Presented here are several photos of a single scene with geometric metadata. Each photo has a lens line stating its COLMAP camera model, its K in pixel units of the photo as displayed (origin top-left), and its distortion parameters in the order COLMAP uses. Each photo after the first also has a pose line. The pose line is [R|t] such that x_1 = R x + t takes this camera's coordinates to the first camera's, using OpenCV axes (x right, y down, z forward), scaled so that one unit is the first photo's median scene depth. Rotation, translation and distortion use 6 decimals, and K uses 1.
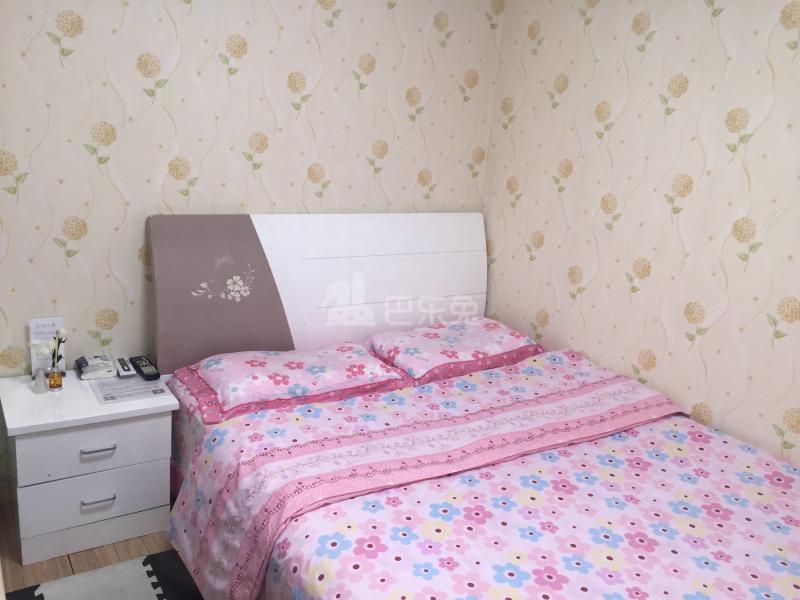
lens RADIAL K [[695.6, 0, 399.3], [0, 695.6, 303.3], [0, 0, 1]] dist [0.065533, -0.087631]
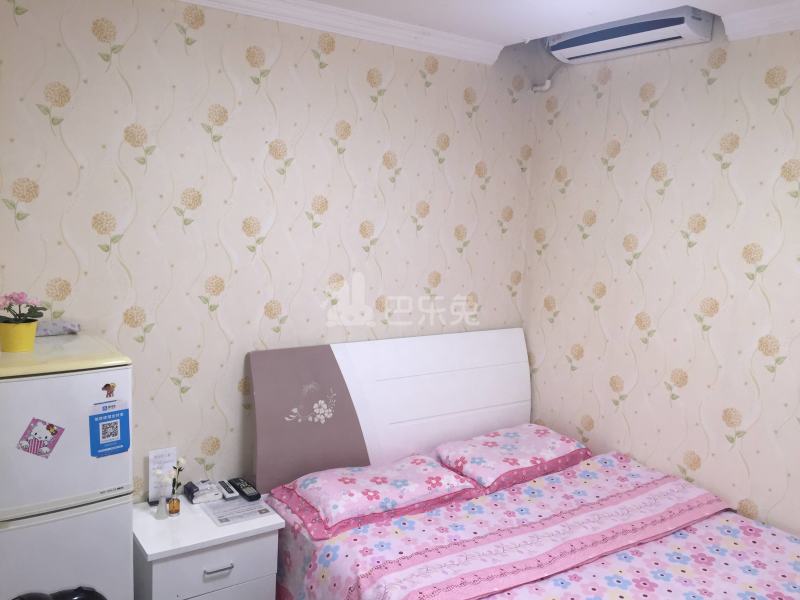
lens RADIAL K [[695.6, 0, 399.0], [0, 695.6, 299.5], [0, 0, 1]] dist [0.065533, -0.087631]
pose [[0.998897, -0.042252, 0.020469, -0.132257], [0.044563, 0.990497, -0.130113, -0.051302], [-0.014777, 0.130882, 0.991288, -0.145326]]
